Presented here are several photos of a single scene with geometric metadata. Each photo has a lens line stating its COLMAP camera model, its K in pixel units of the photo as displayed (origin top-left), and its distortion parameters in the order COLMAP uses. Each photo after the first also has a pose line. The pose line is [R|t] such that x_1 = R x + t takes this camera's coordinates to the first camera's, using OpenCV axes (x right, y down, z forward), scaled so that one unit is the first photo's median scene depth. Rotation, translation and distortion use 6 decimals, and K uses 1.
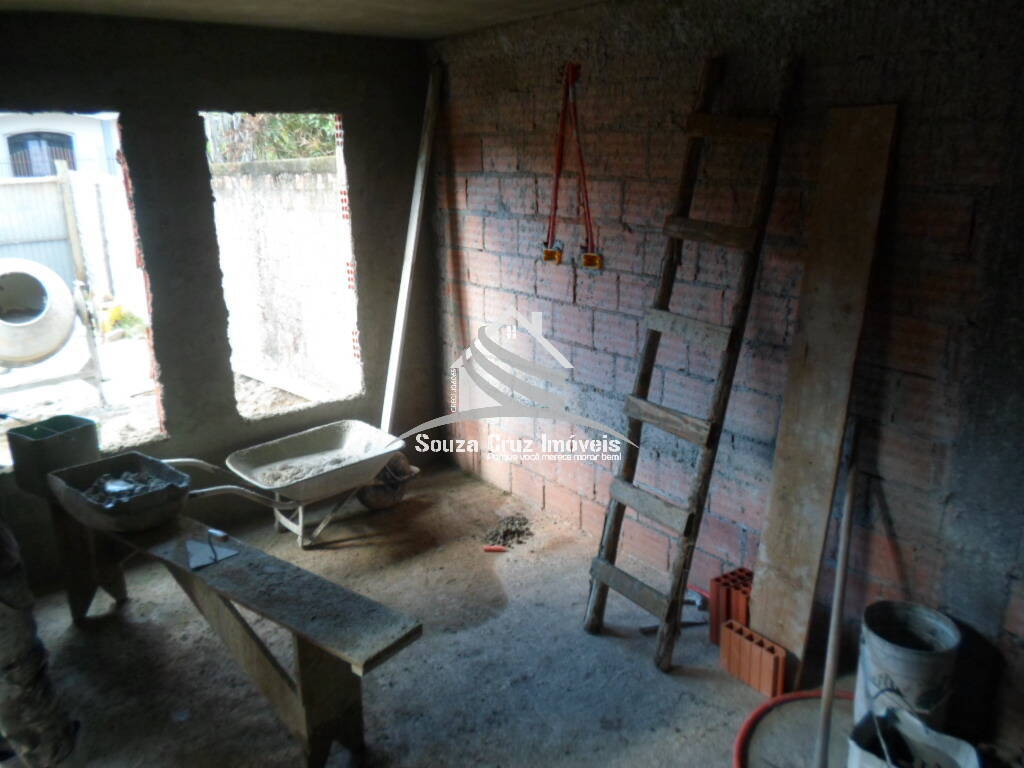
lens RADIAL K [[787.5, 0, 512.0], [0, 787.5, 384.0], [0, 0, 1]] dist [-0.004491, -0.014552]
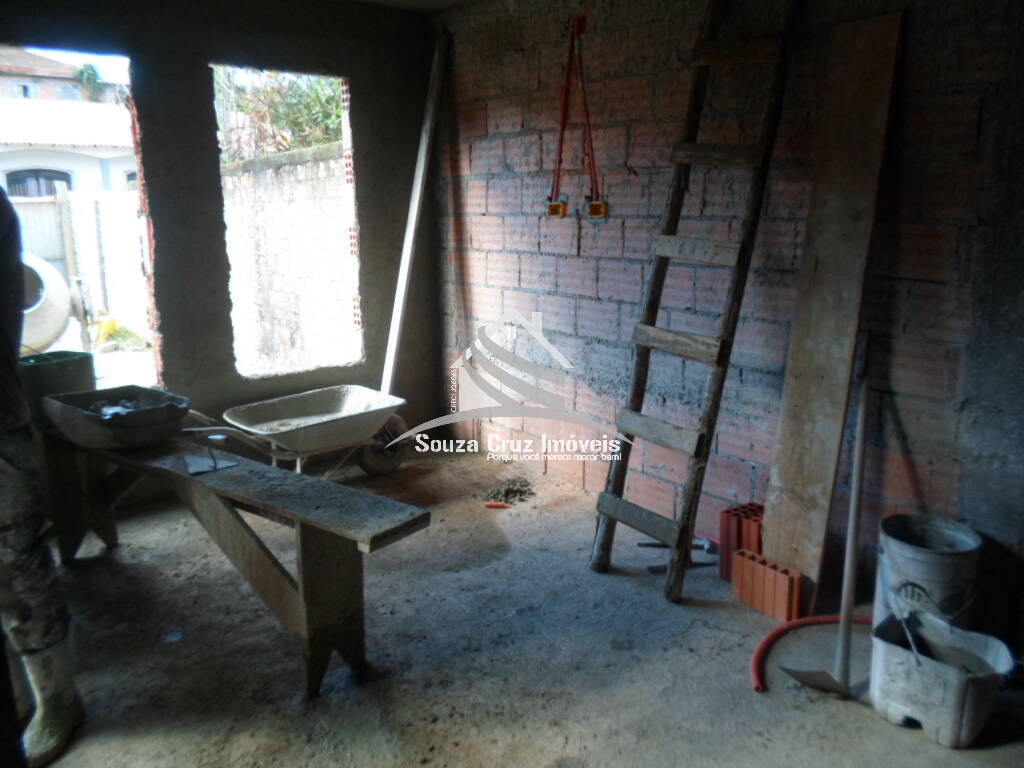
lens RADIAL K [[787.5, 0, 512.0], [0, 787.5, 384.0], [0, 0, 1]] dist [-0.004491, -0.014552]
pose [[0.999895, 0.007924, 0.012156, -0.019190], [-0.007084, 0.997684, -0.067644, 0.151930], [-0.012664, 0.067551, 0.997635, 0.016207]]
